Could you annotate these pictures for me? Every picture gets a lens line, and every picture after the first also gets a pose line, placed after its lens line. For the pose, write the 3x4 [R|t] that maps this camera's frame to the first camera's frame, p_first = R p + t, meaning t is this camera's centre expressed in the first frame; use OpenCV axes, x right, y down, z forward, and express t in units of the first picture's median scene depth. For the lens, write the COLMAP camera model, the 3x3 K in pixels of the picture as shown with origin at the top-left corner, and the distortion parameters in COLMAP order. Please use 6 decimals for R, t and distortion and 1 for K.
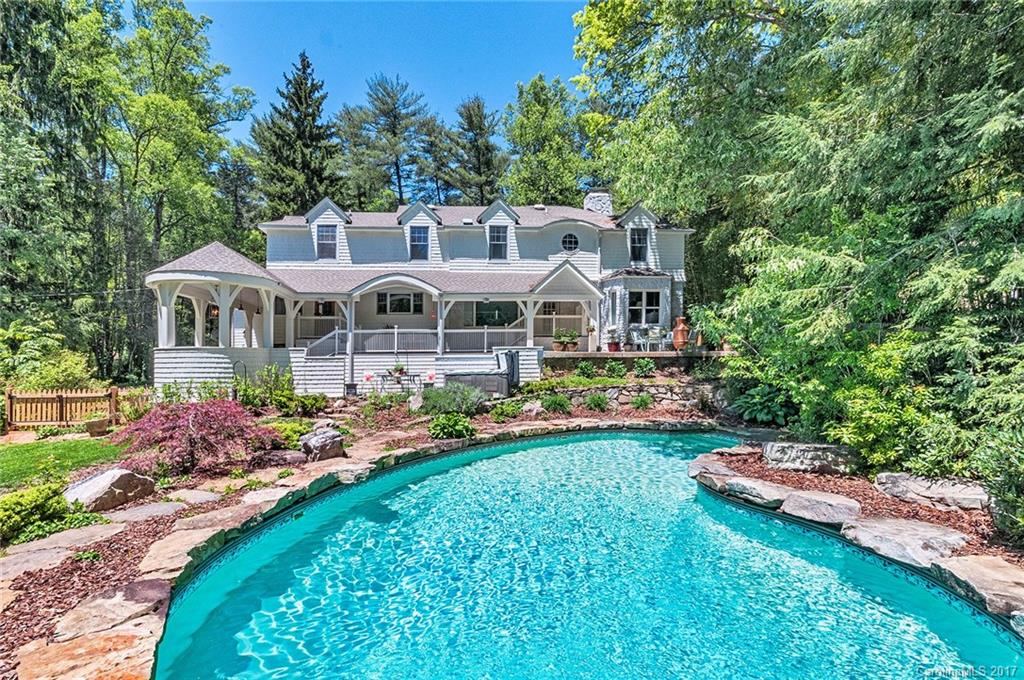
lens RADIAL K [[464.6, 0, 512.0], [0, 464.6, 340.0], [0, 0, 1]] dist [0.003261, 0.000467]
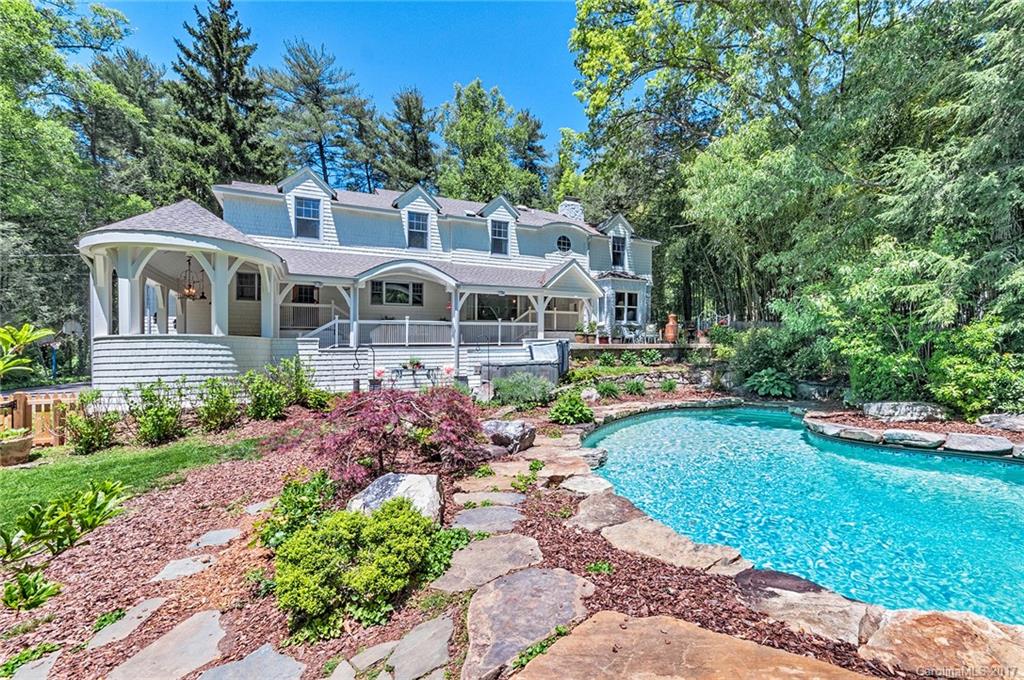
lens RADIAL K [[439.4, 0, 512.3], [0, 439.4, 343.9], [0, 0, 1]] dist [0.006079, -0.000215]
pose [[0.924104, 0.003558, 0.382125, -0.374797], [-0.001331, 0.999981, -0.006093, 0.027862], [-0.382140, 0.005121, 0.924090, 0.108678]]
